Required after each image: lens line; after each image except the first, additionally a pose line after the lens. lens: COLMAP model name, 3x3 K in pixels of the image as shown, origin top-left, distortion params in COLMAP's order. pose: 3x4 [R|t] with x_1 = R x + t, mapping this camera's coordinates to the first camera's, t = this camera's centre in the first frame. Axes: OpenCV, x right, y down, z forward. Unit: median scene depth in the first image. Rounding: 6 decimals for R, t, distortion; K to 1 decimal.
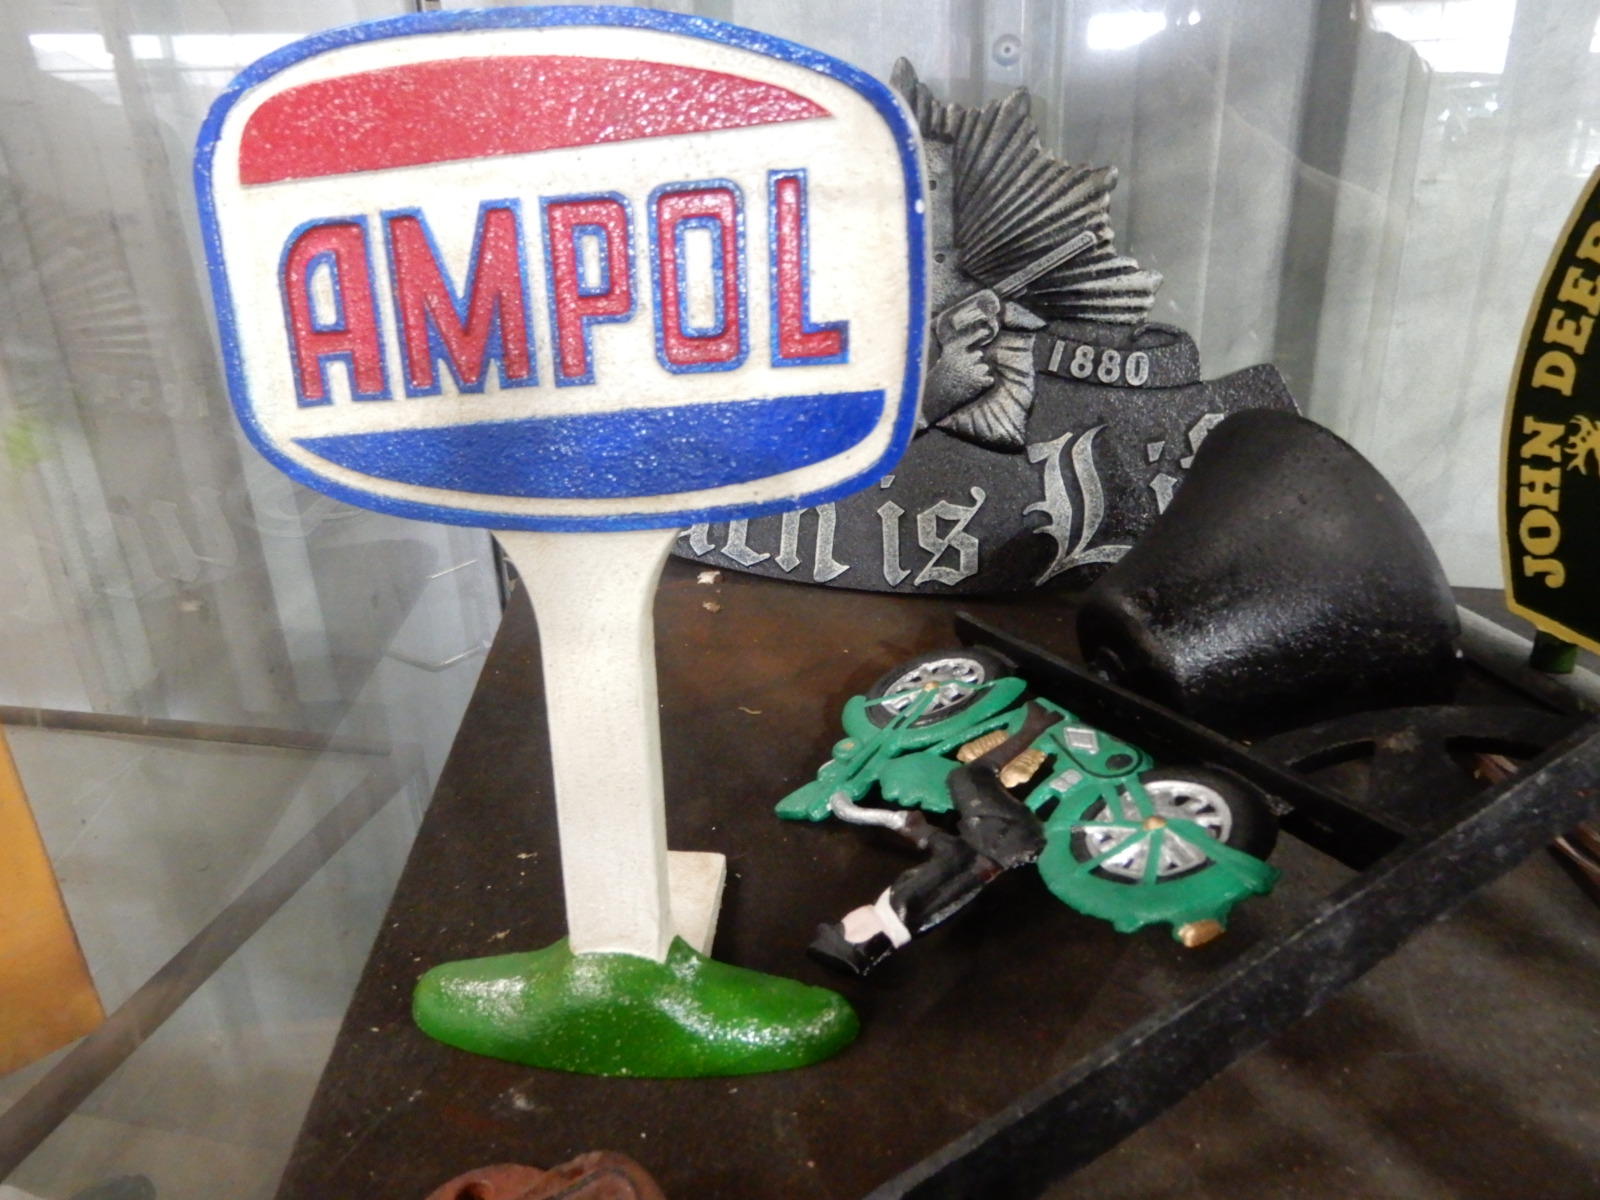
lens RADIAL K [[1130.6, 0, 807.3], [0, 1130.6, 598.5], [0, 0, 1]] dist [0.006517, -0.015803]
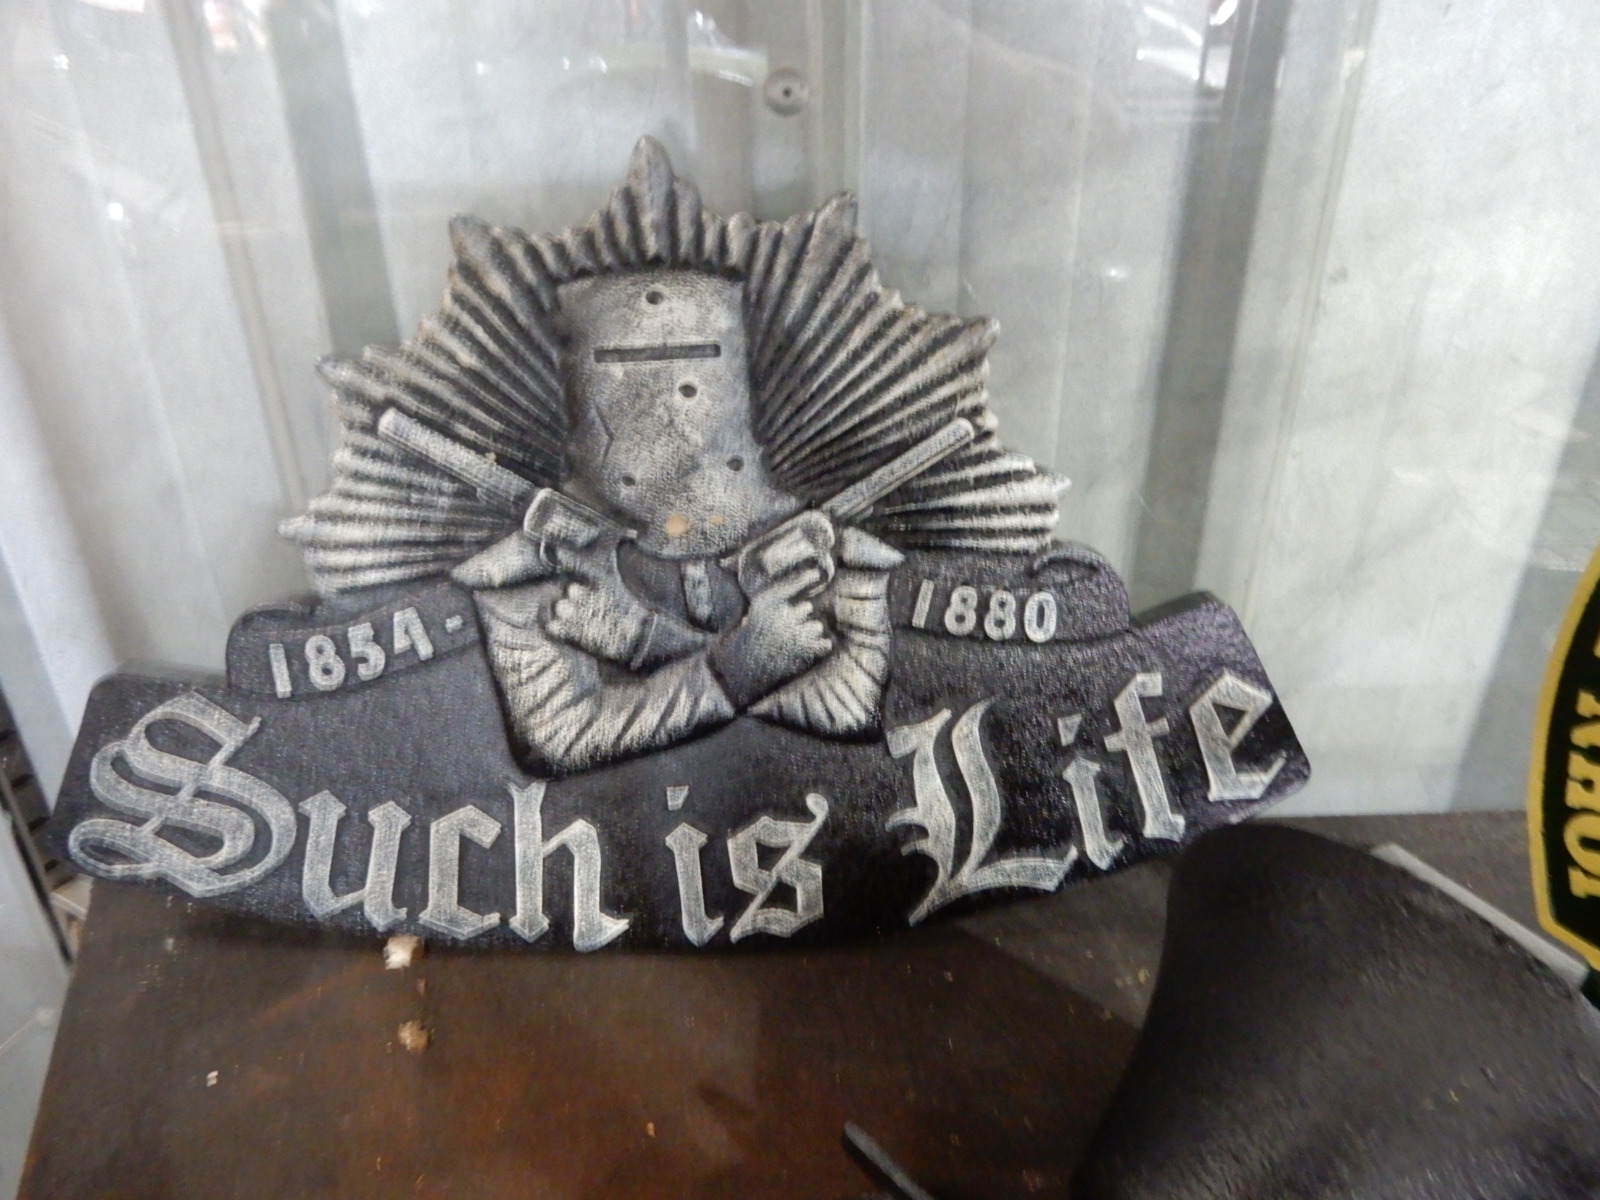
lens RADIAL K [[1130.6, 0, 795.6], [0, 1130.6, 597.7], [0, 0, 1]] dist [0.006517, -0.015803]
pose [[0.962263, -0.103501, 0.251669, -0.015885], [0.082599, 0.992302, 0.092274, -0.282785], [-0.259282, -0.068004, 0.963405, 0.383280]]
